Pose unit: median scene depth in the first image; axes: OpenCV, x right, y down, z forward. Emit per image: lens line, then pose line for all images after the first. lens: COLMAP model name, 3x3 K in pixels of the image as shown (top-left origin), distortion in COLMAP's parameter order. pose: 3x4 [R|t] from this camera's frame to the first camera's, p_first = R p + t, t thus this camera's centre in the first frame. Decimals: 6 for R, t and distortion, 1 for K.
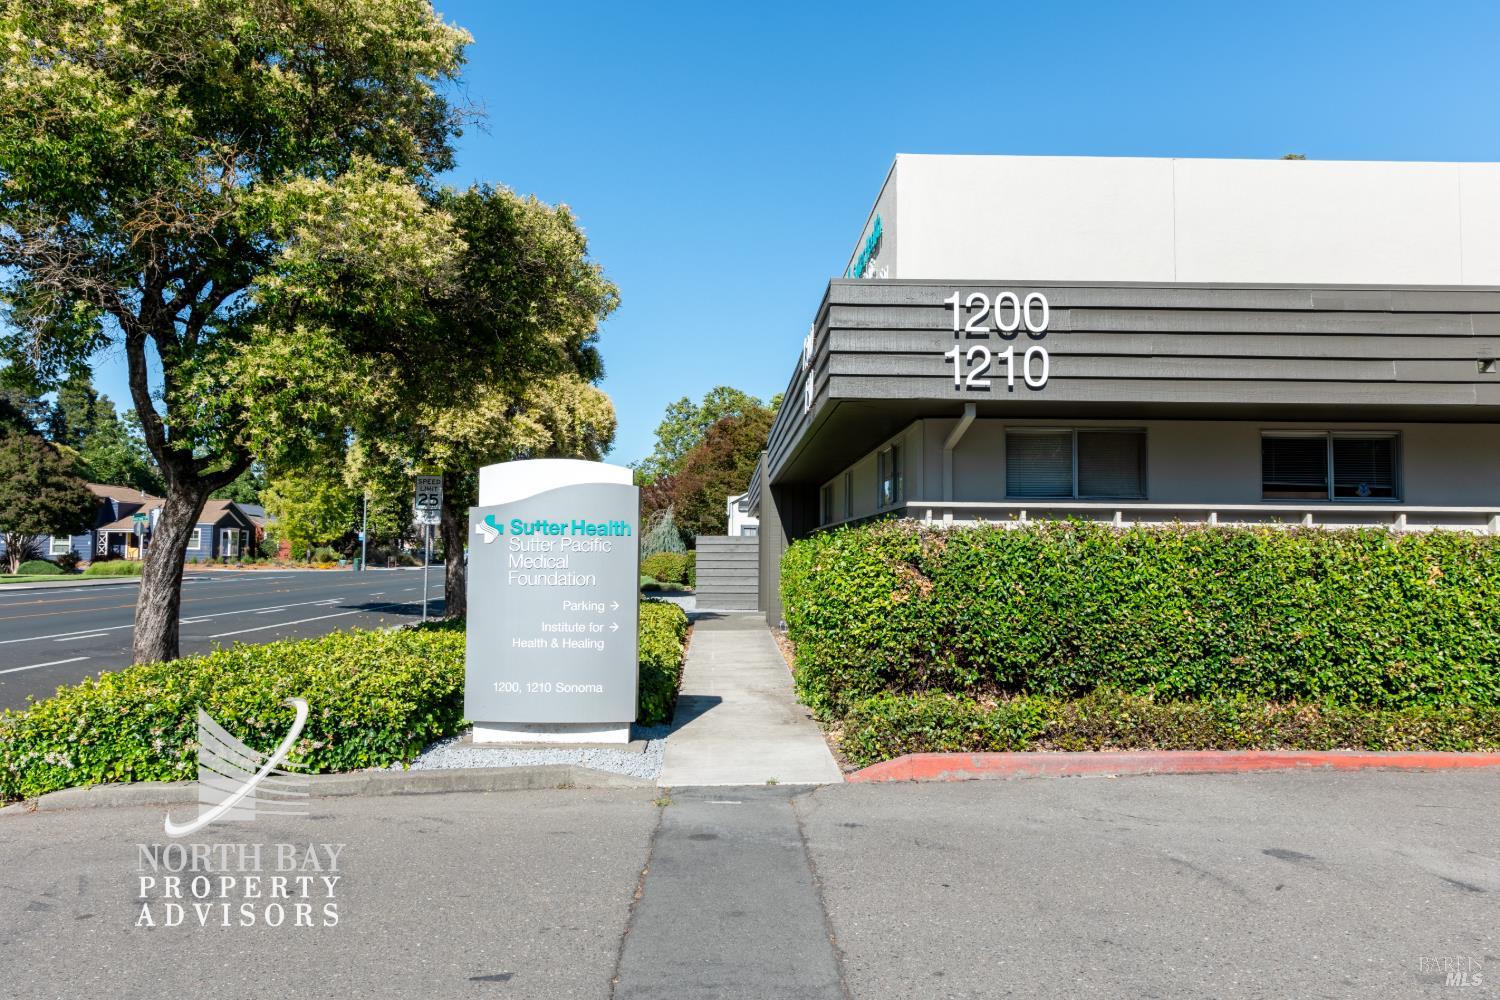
lens RADIAL K [[1012.2, 0, 750.0], [0, 1012.2, 500.0], [0, 0, 1]] dist [0.014572, -0.002370]
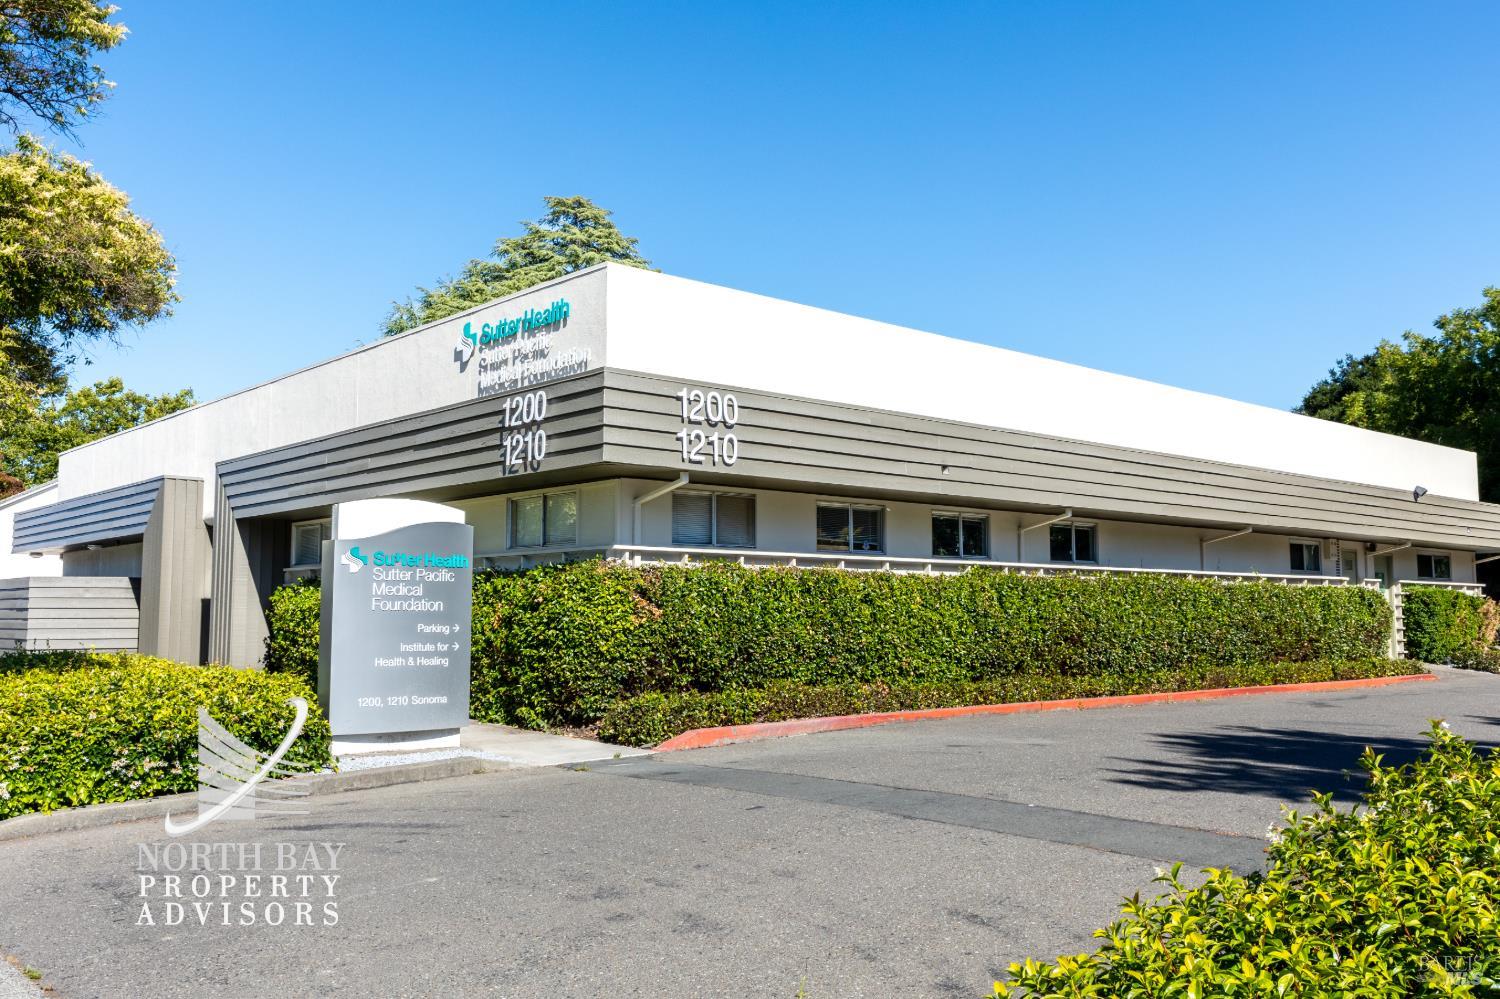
lens RADIAL K [[1295.6, 0, 750.0], [0, 1295.6, 499.5], [0, 0, 1]] dist [0.001850, -0.002863]
pose [[0.763681, 0.050149, 0.643643, -0.816920], [-0.028567, 0.998627, -0.043913, 0.012126], [-0.644962, 0.015148, 0.764065, -0.348888]]
